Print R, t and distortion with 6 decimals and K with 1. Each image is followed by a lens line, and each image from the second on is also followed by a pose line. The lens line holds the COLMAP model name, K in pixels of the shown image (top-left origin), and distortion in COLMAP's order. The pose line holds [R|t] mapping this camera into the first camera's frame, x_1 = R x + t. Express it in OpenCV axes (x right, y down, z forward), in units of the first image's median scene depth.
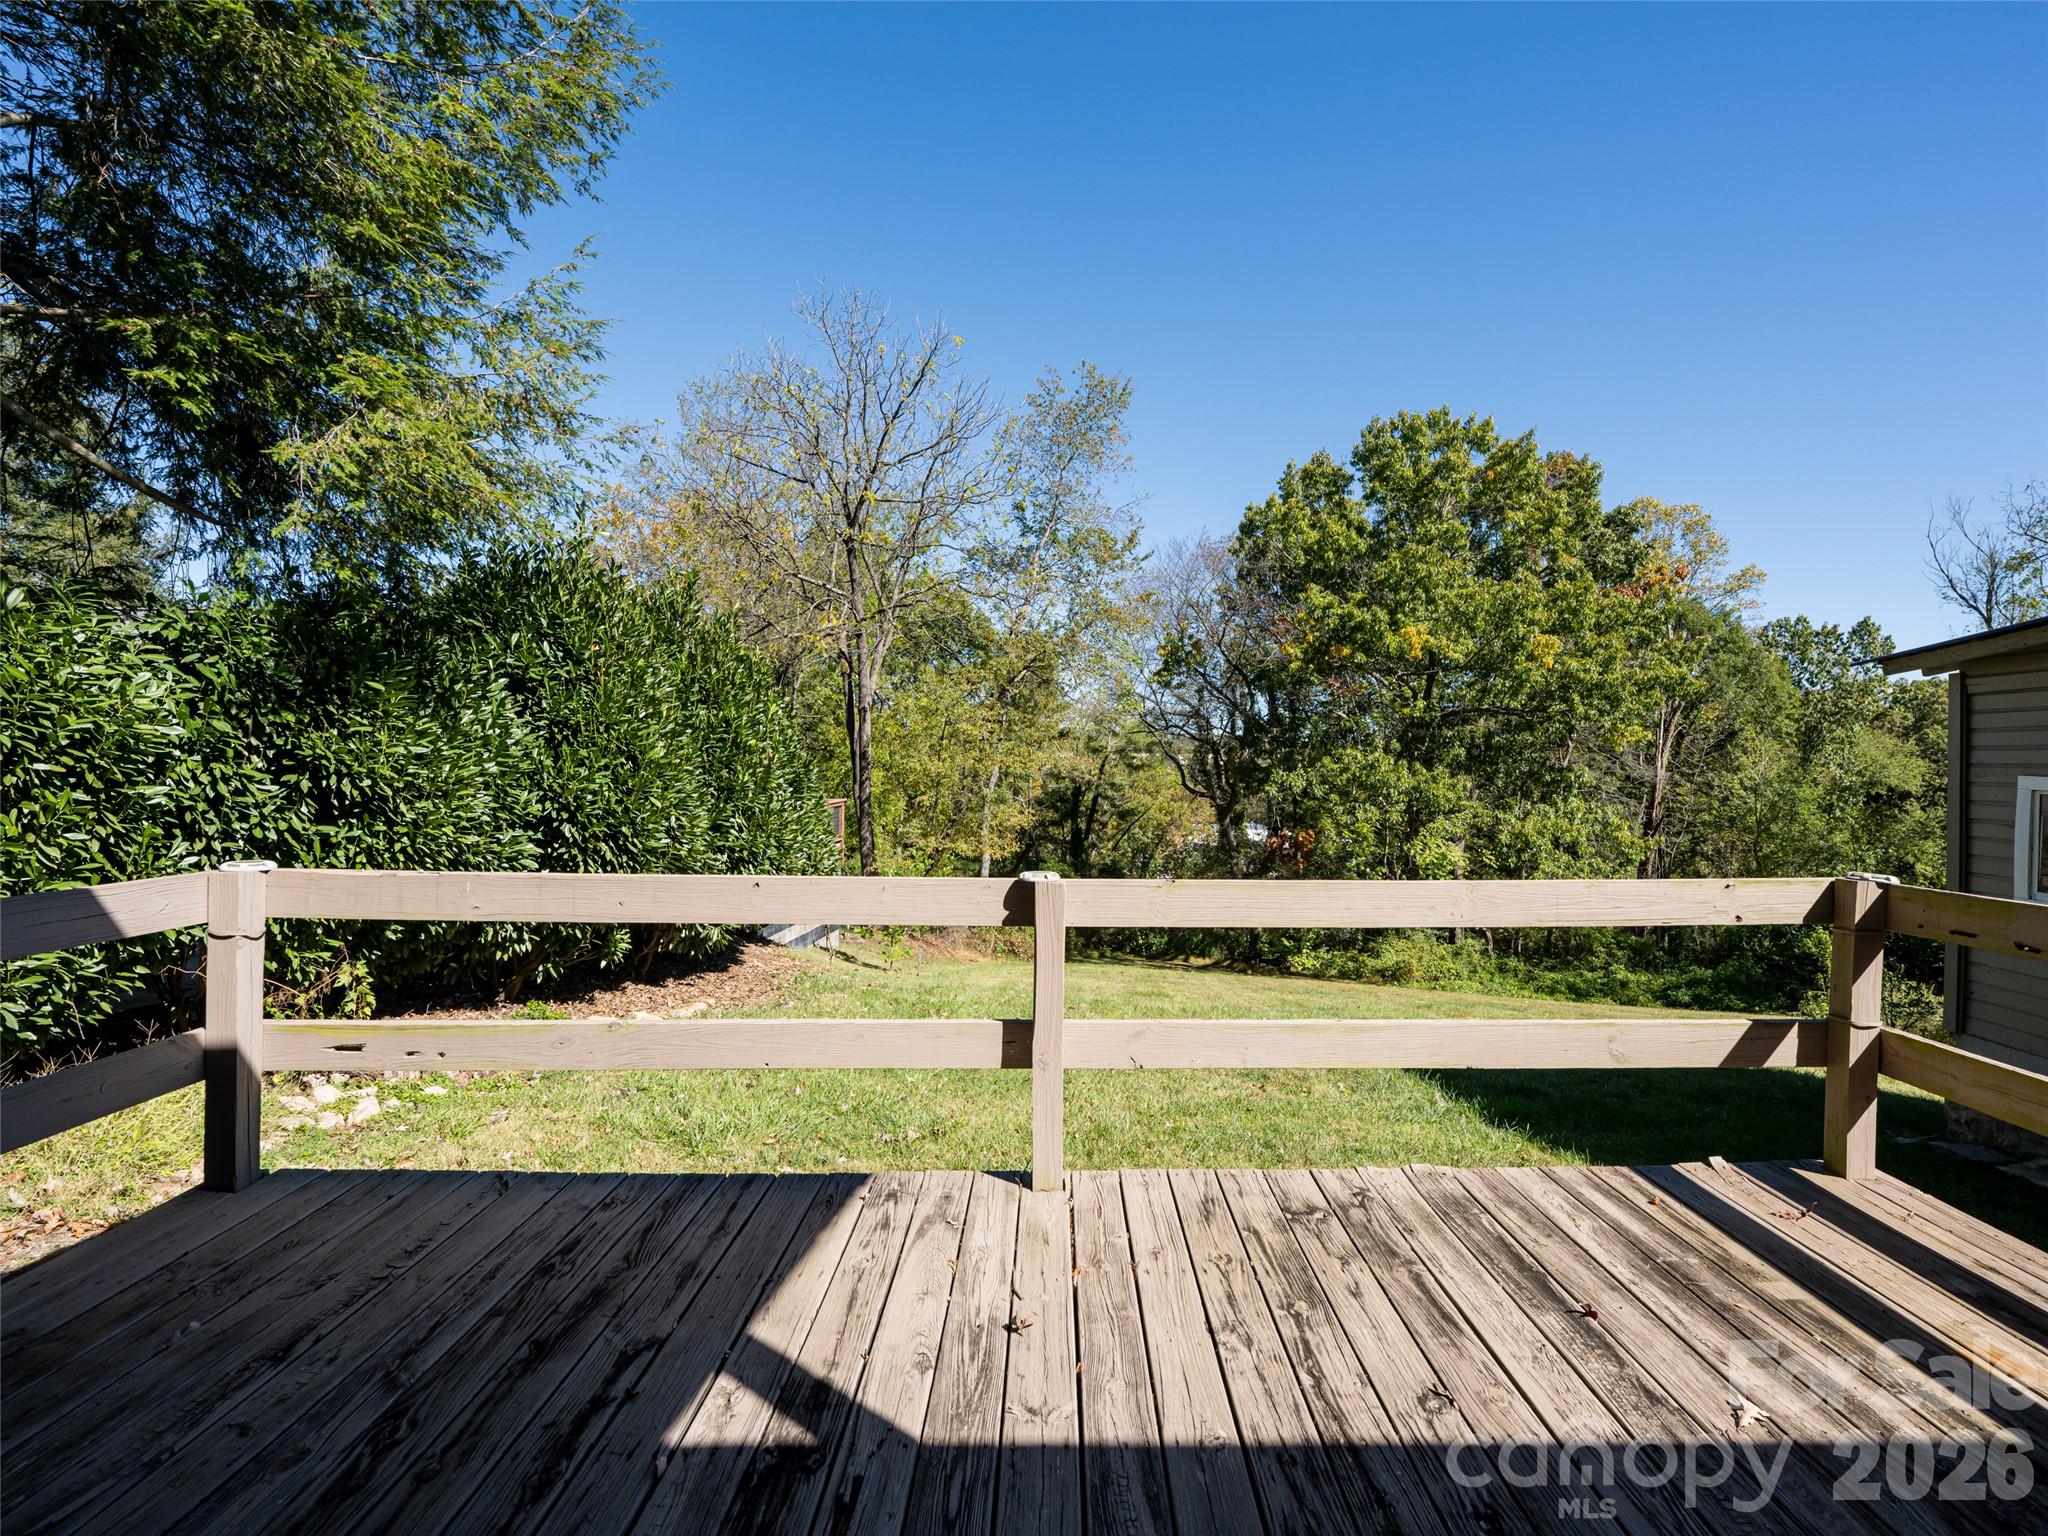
lens RADIAL K [[1021.3, 0, 1071.8], [0, 1021.3, 754.2], [0, 0, 1]] dist [0.001130, 0.000509]
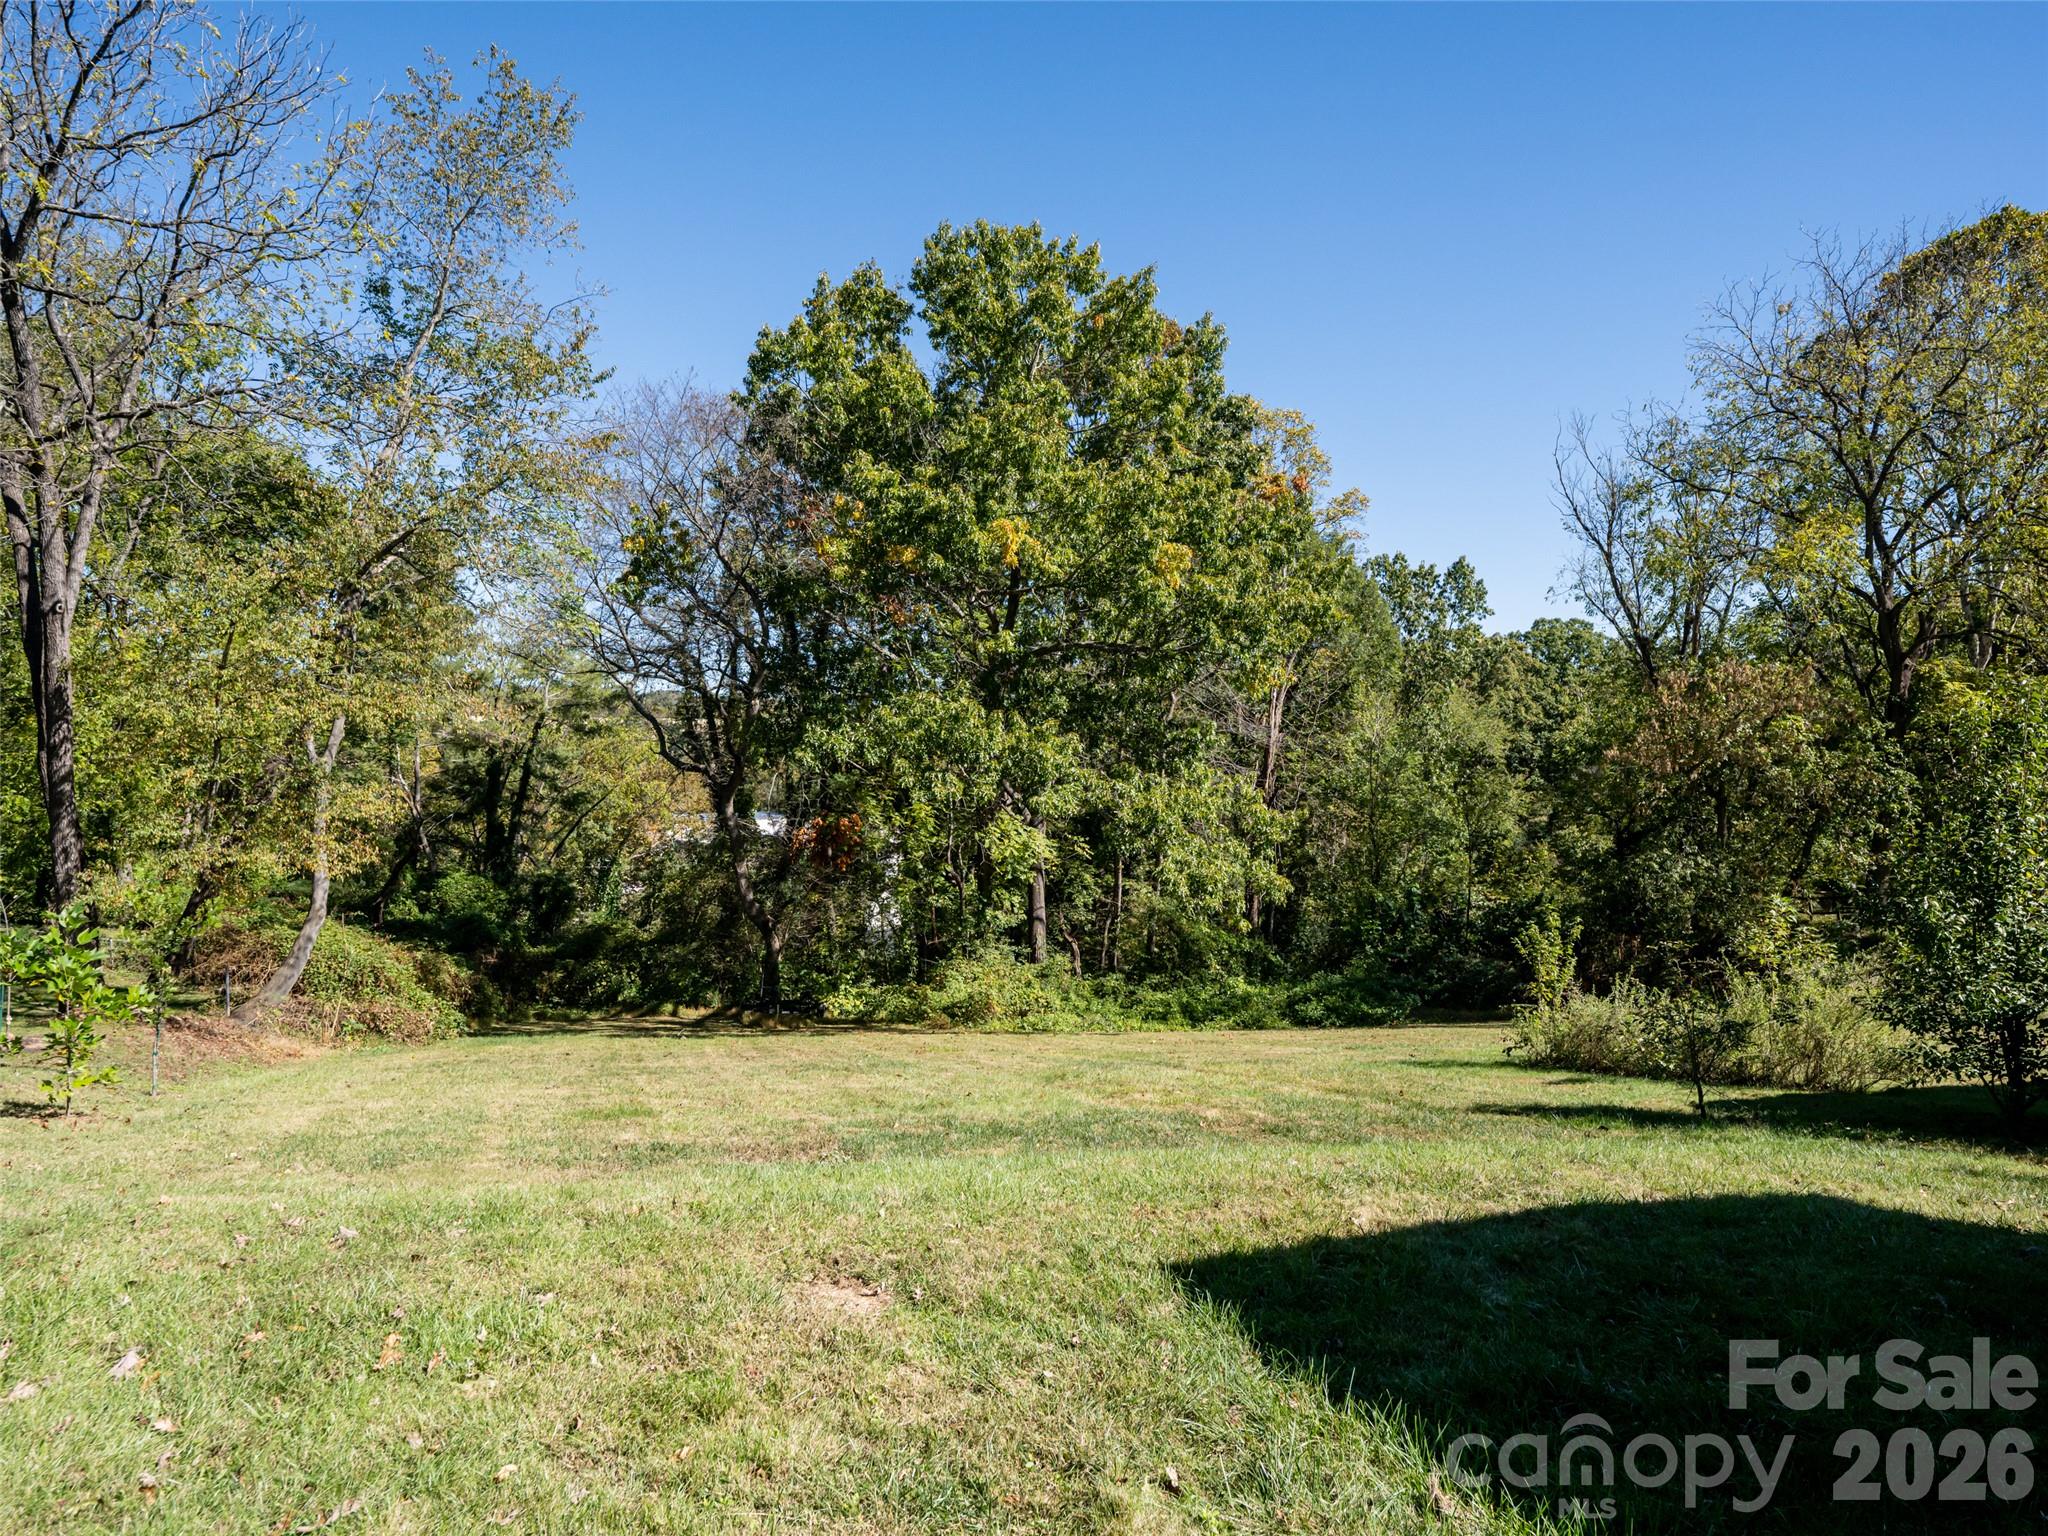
lens RADIAL K [[1335.9, 0, 1046.2], [0, 1335.9, 760.6], [0, 0, 1]] dist [-0.008269, -0.005658]
pose [[0.923801, -0.011852, 0.382690, 0.007587], [0.000105, 0.999529, 0.030702, 0.009228], [-0.382873, -0.028323, 0.923367, 0.117453]]
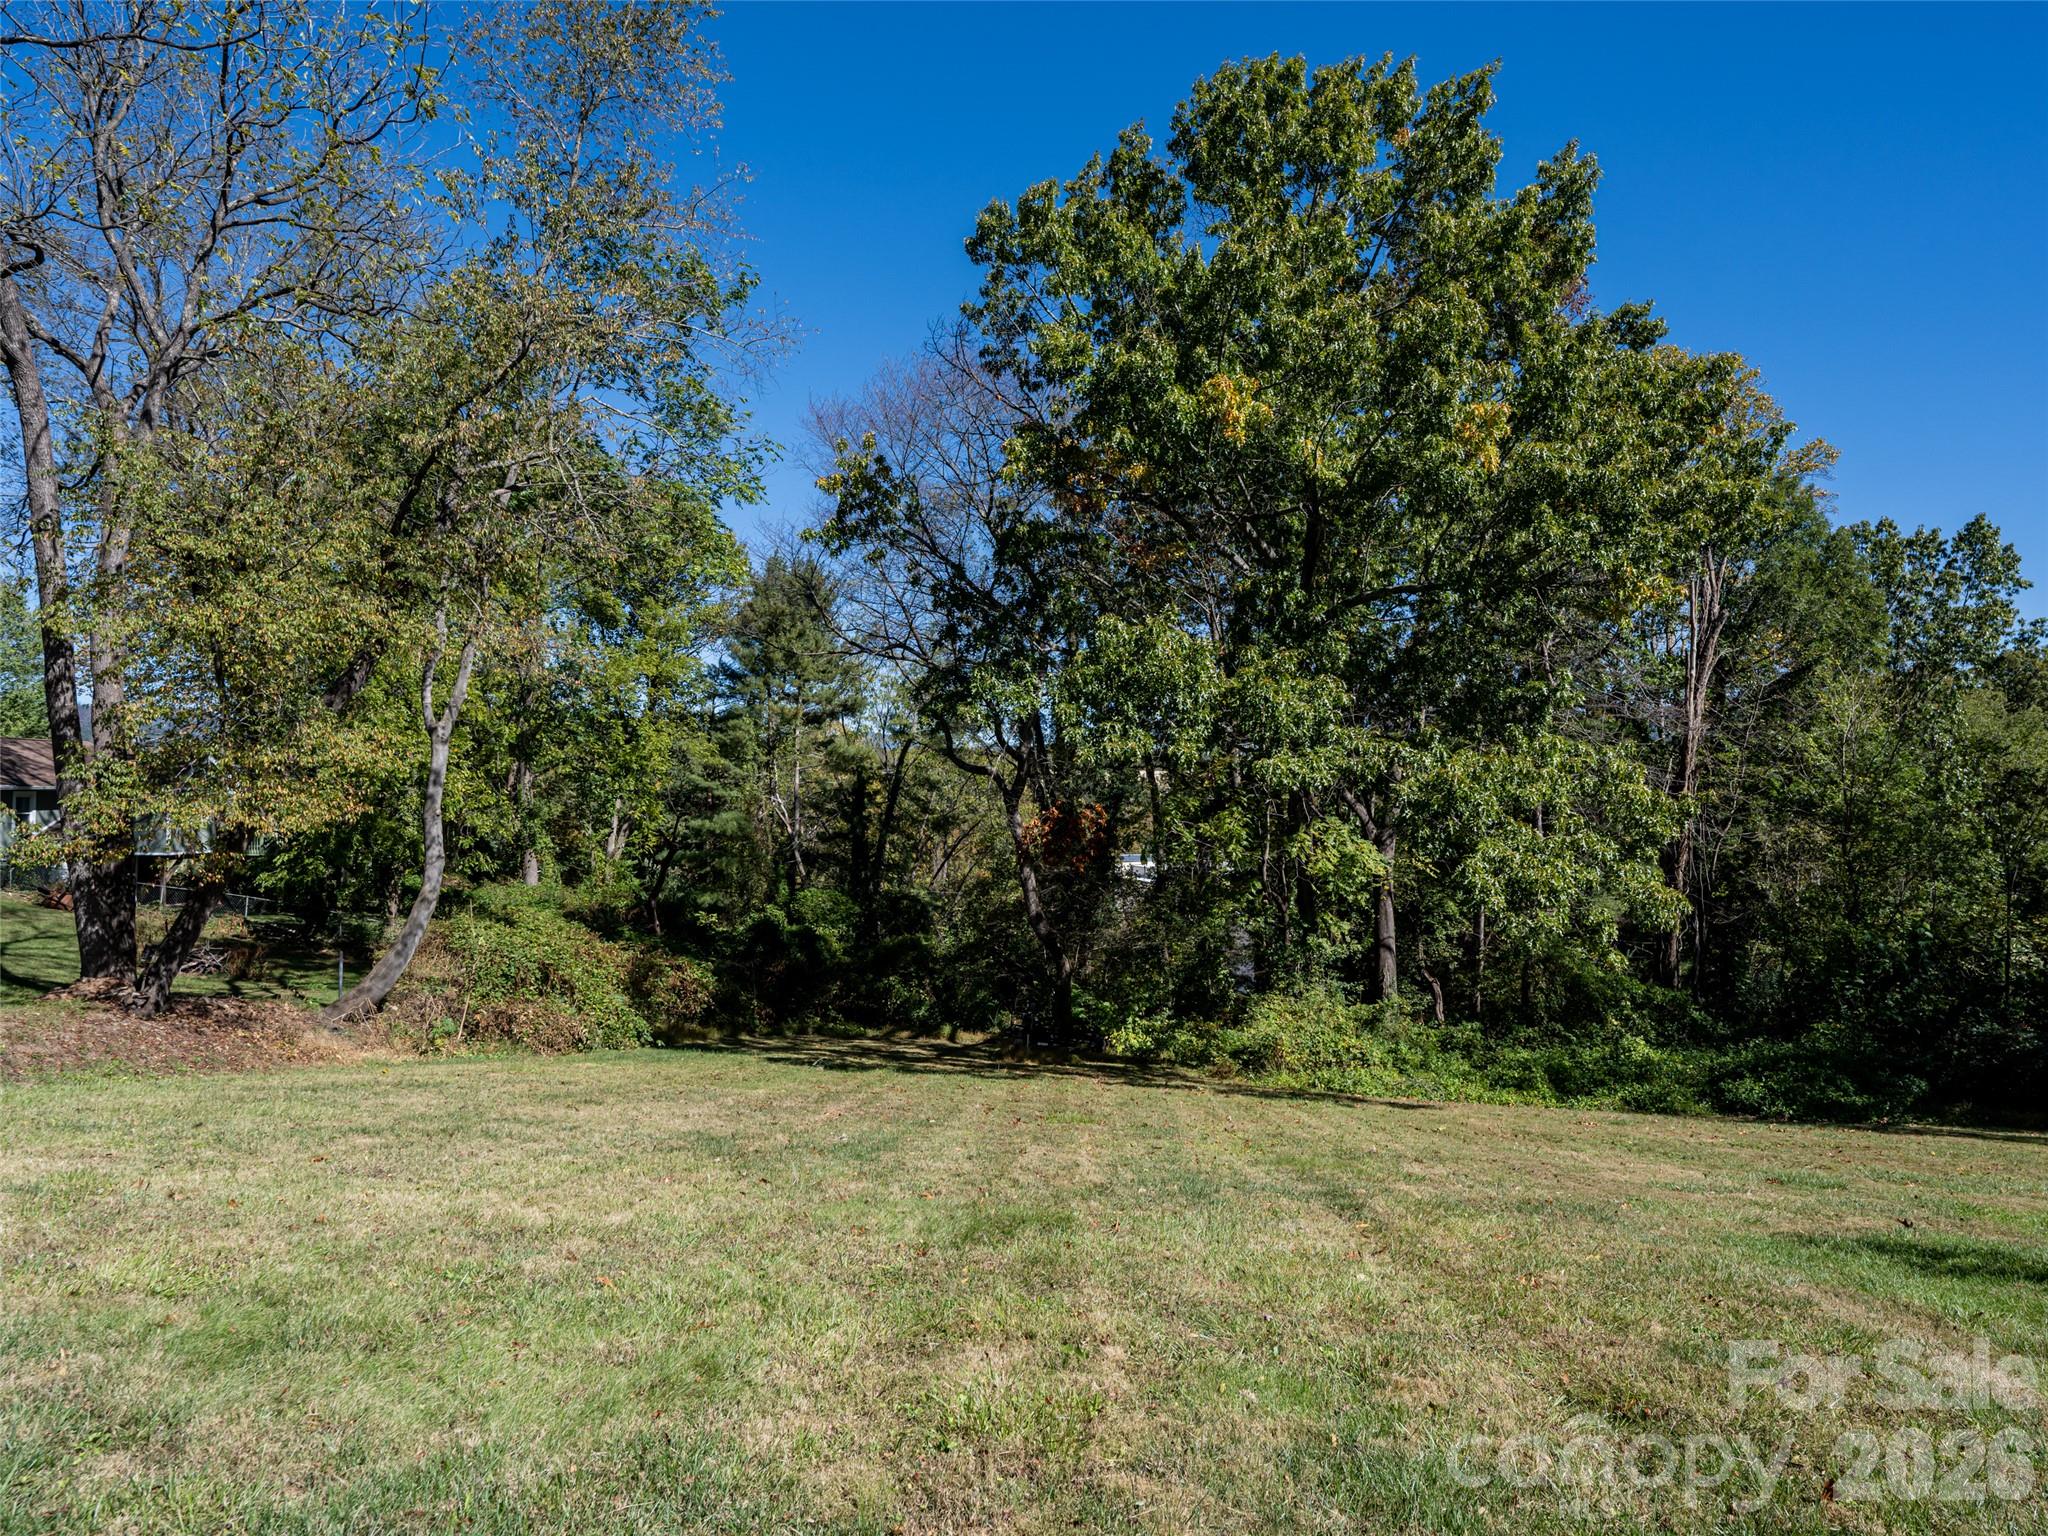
lens RADIAL K [[1242.1, 0, 1024.0], [0, 1242.1, 768.0], [0, 0, 1]] dist [0.002495, -0.000266]
pose [[0.999169, -0.010292, 0.039426, 0.165146], [0.010440, 0.999939, -0.003537, 0.053704], [-0.039388, 0.003946, 0.999216, 0.314141]]
